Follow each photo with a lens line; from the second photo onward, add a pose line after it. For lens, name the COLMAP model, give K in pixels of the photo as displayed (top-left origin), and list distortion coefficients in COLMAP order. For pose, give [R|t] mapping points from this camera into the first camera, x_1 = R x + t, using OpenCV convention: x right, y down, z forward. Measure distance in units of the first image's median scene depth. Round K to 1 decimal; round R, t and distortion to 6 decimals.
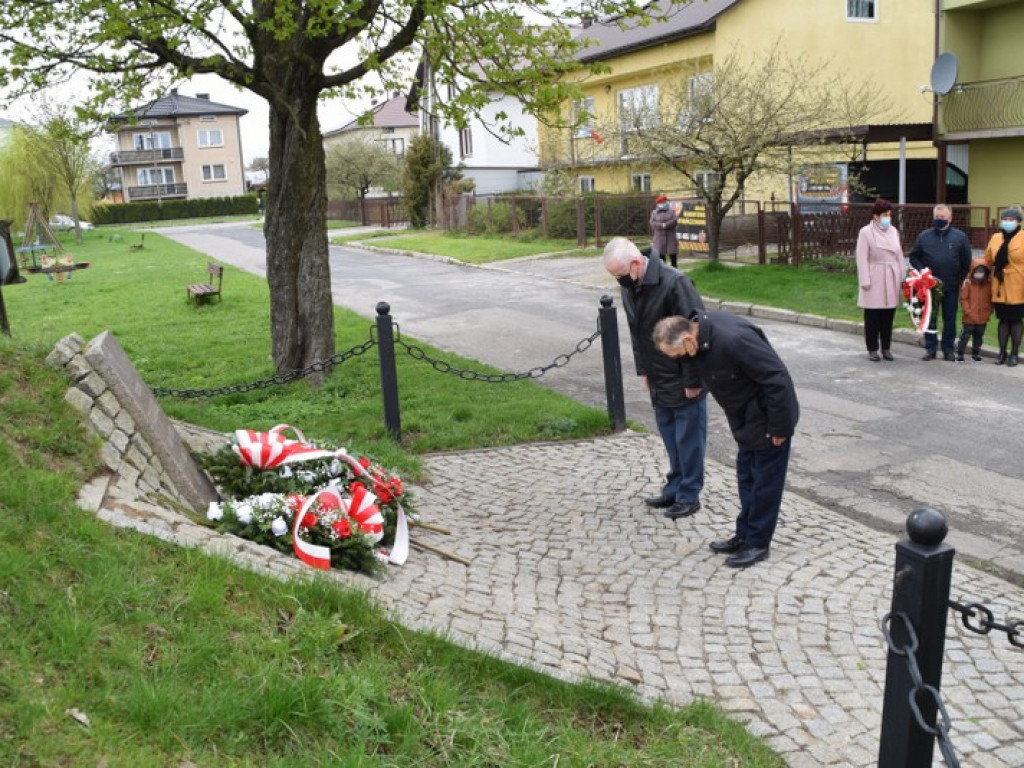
lens RADIAL K [[978.7, 0, 501.9], [0, 978.7, 386.4], [0, 0, 1]] dist [-0.151186, 0.142853]
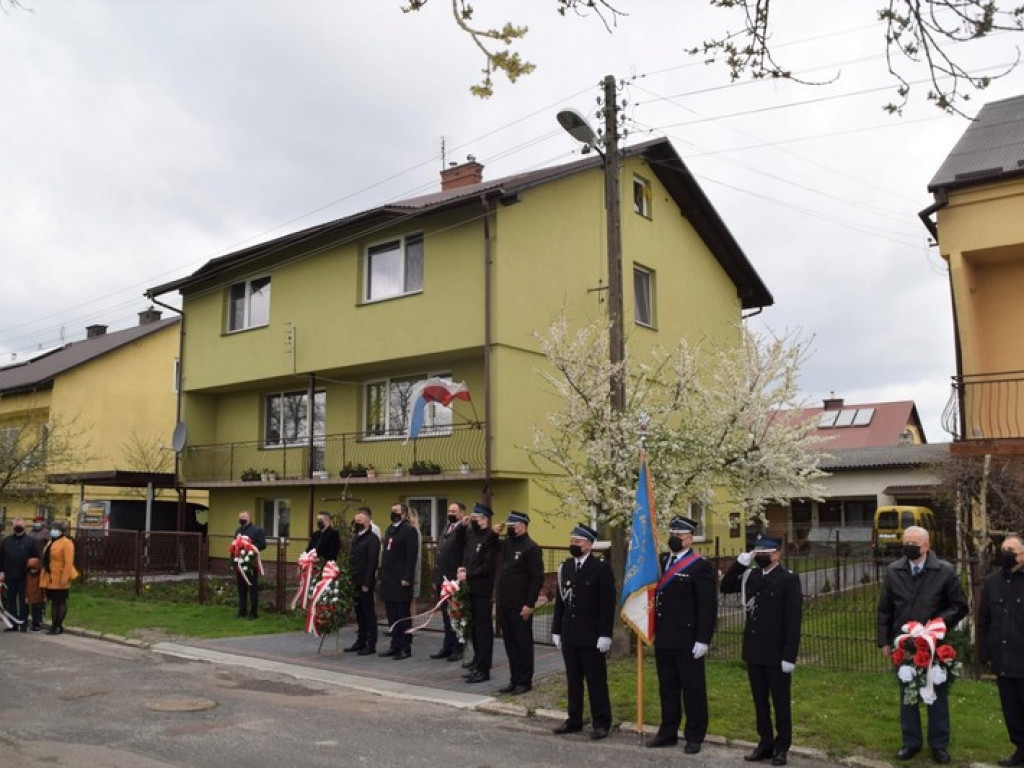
lens RADIAL K [[926.3, 0, 495.3], [0, 926.3, 398.5], [0, 0, 1]] dist [-0.157219, 0.012279]
pose [[0.865904, 0.126203, 0.484029, 0.534720], [0.050301, 0.940775, -0.335279, 0.149313], [-0.497675, 0.314667, 0.808272, -0.592270]]
